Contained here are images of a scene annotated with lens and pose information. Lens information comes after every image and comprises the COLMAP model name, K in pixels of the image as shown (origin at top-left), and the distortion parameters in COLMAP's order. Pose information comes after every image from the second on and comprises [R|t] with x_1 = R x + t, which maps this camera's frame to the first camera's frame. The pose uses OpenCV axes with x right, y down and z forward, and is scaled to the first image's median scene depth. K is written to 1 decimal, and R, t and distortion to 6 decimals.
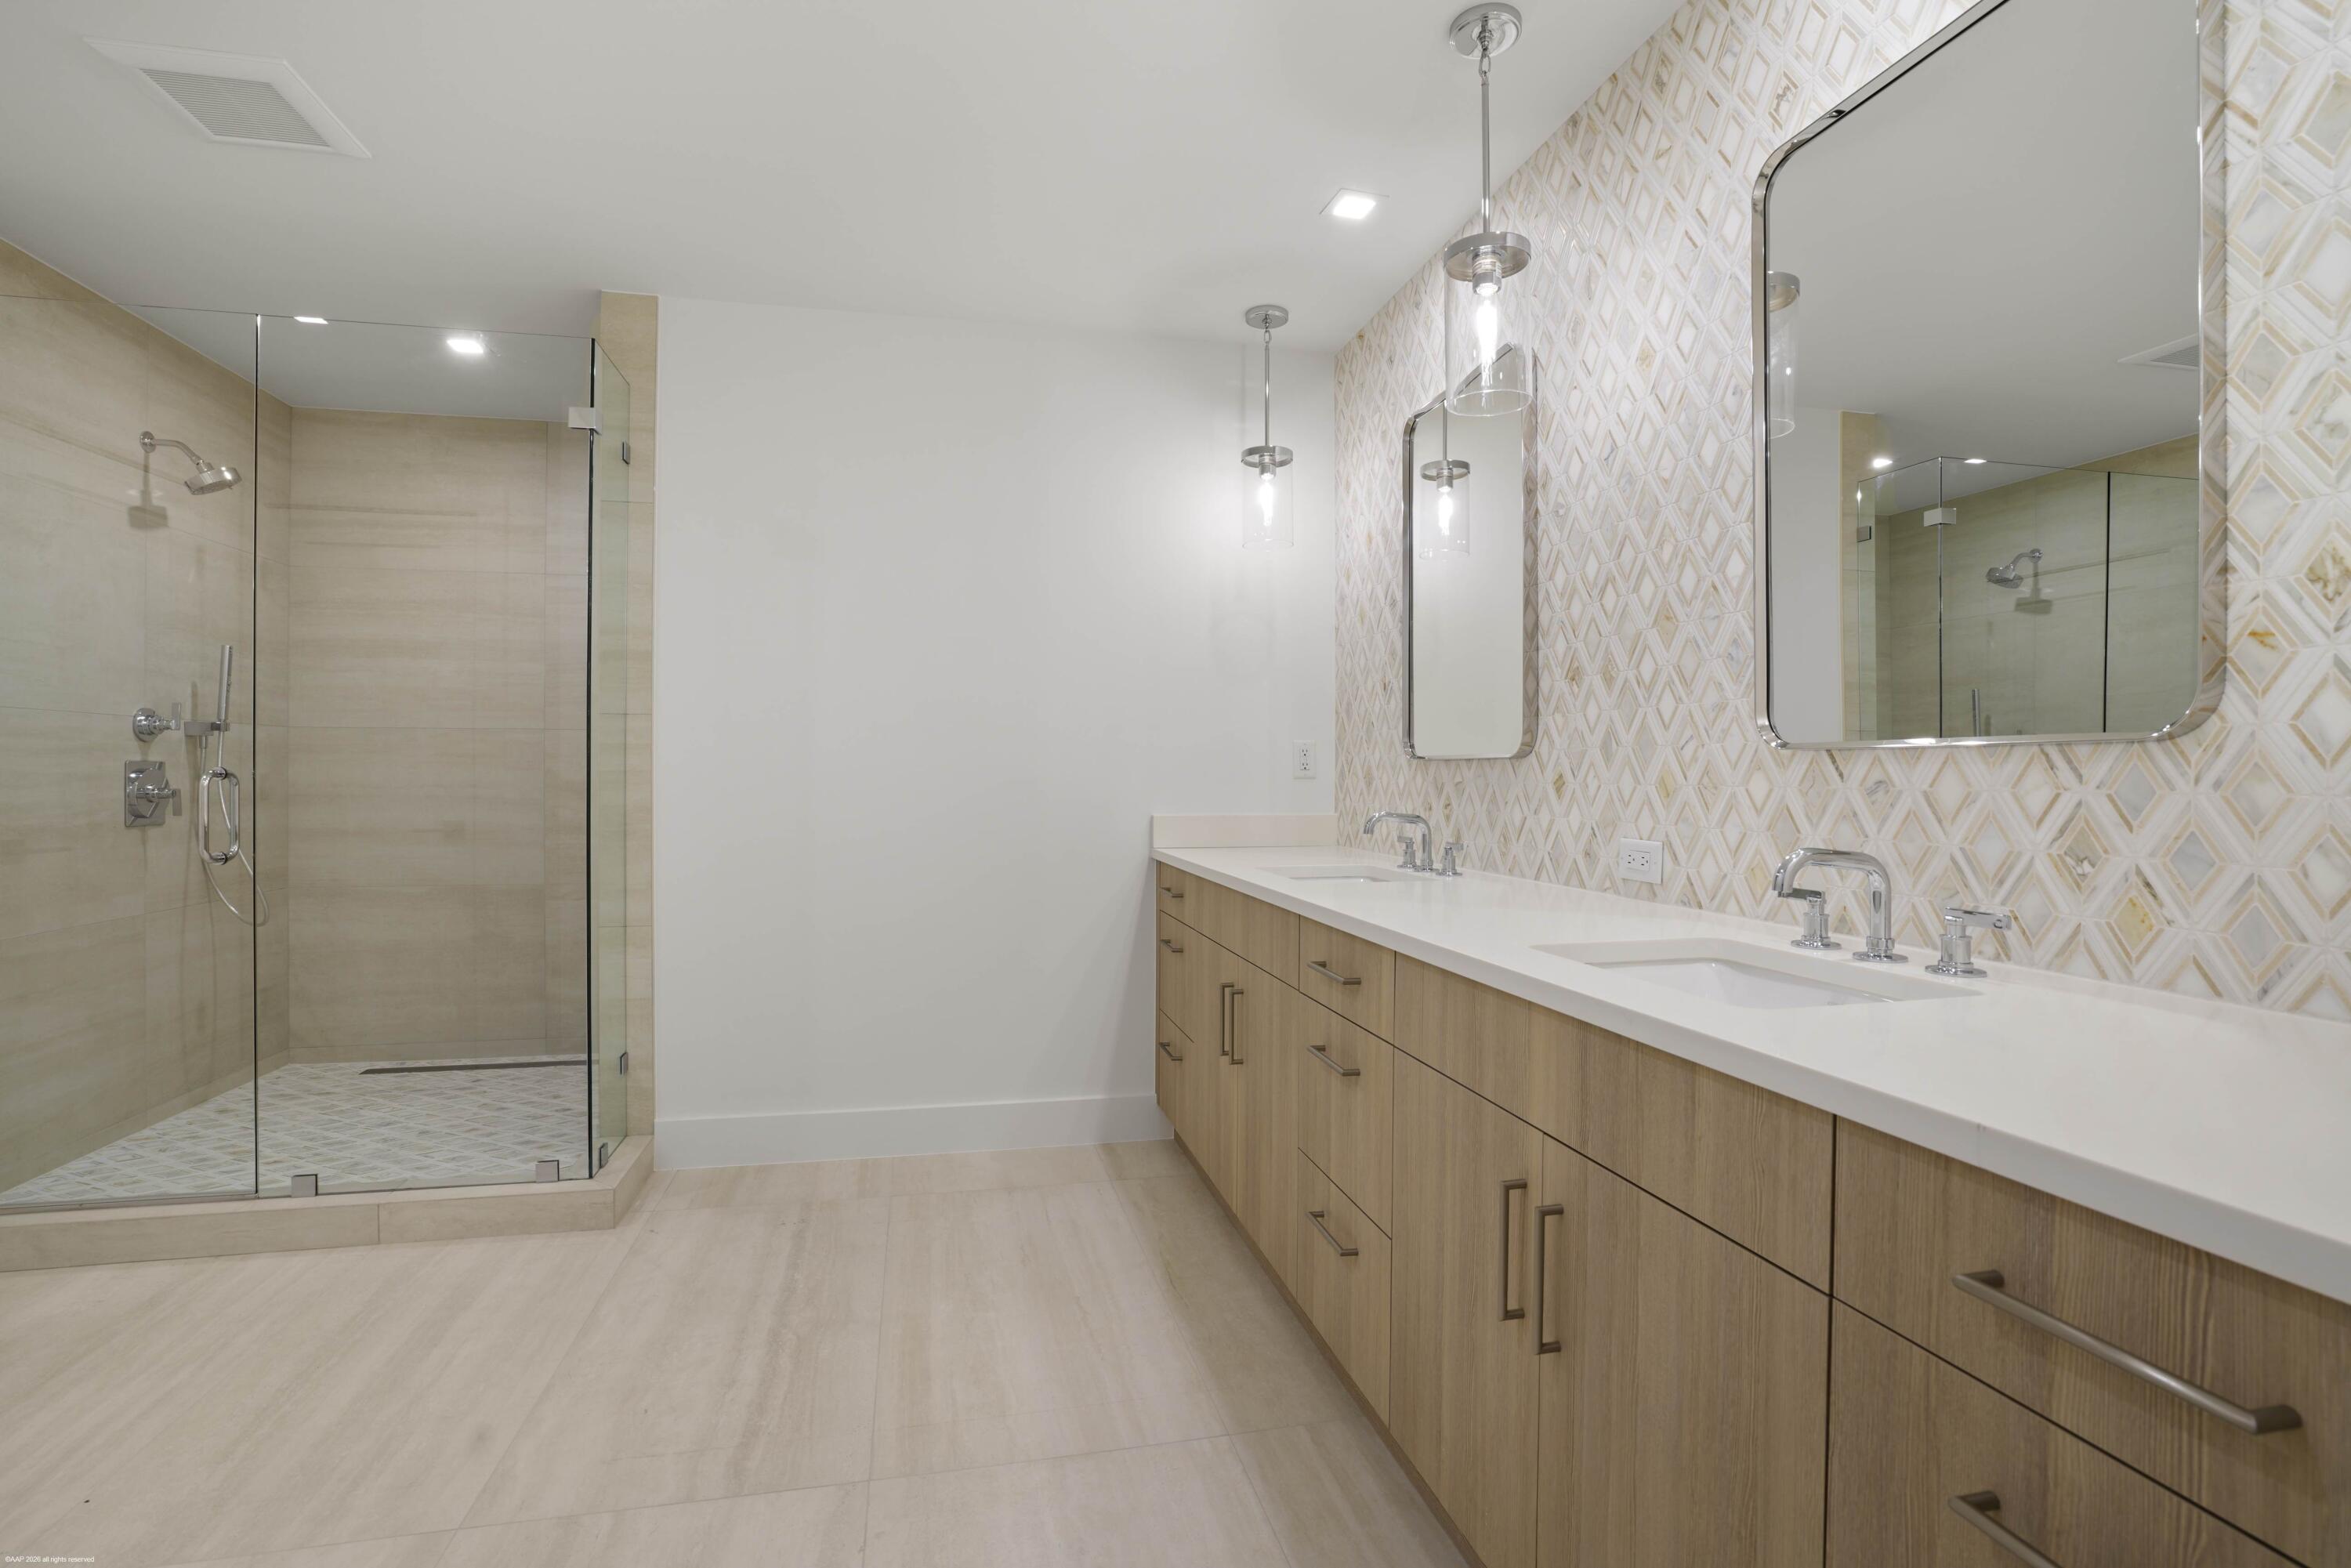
lens RADIAL K [[1085.4, 0, 1184.1], [0, 1085.4, 783.0], [0, 0, 1]] dist [-0.048963, 0.014103]
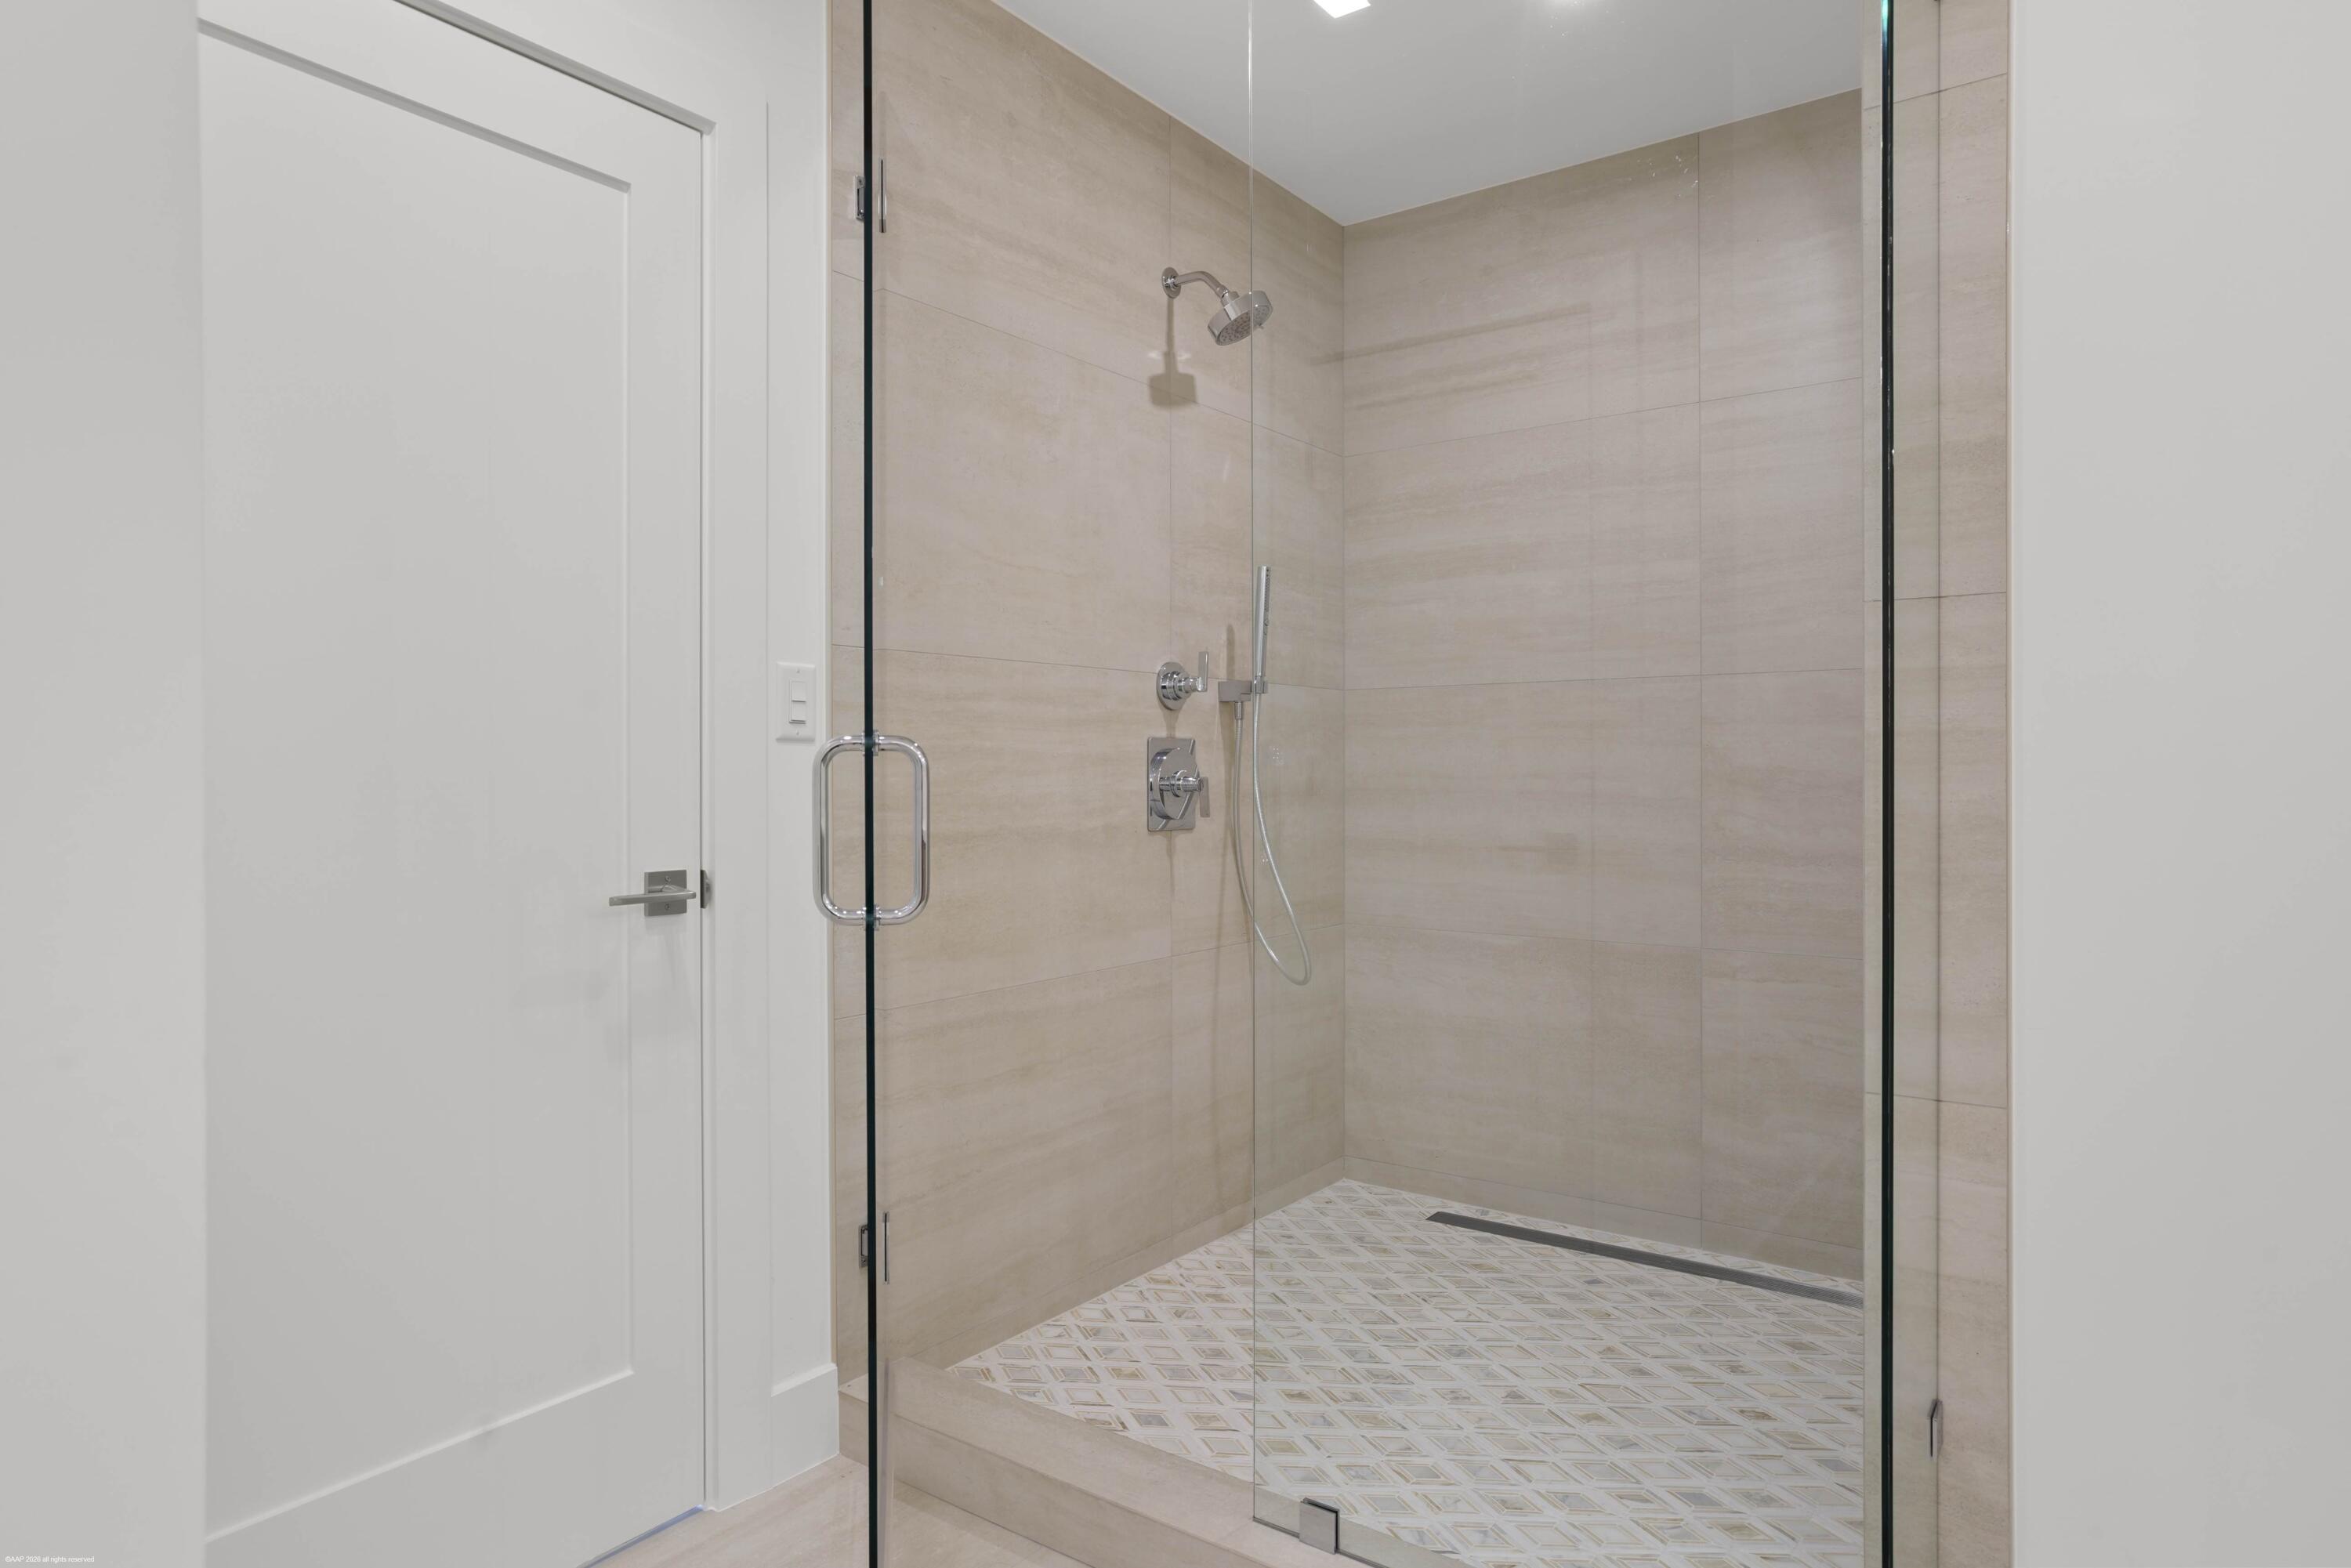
lens RADIAL K [[1348.9, 0, 1167.8], [0, 1348.9, 785.5], [0, 0, 1]] dist [-0.008101, 0.002250]
pose [[0.645550, 0.001454, -0.763716, -0.301551], [0.001761, 0.999993, 0.003393, 0.007658], [0.763716, -0.003535, 0.645543, 0.412566]]
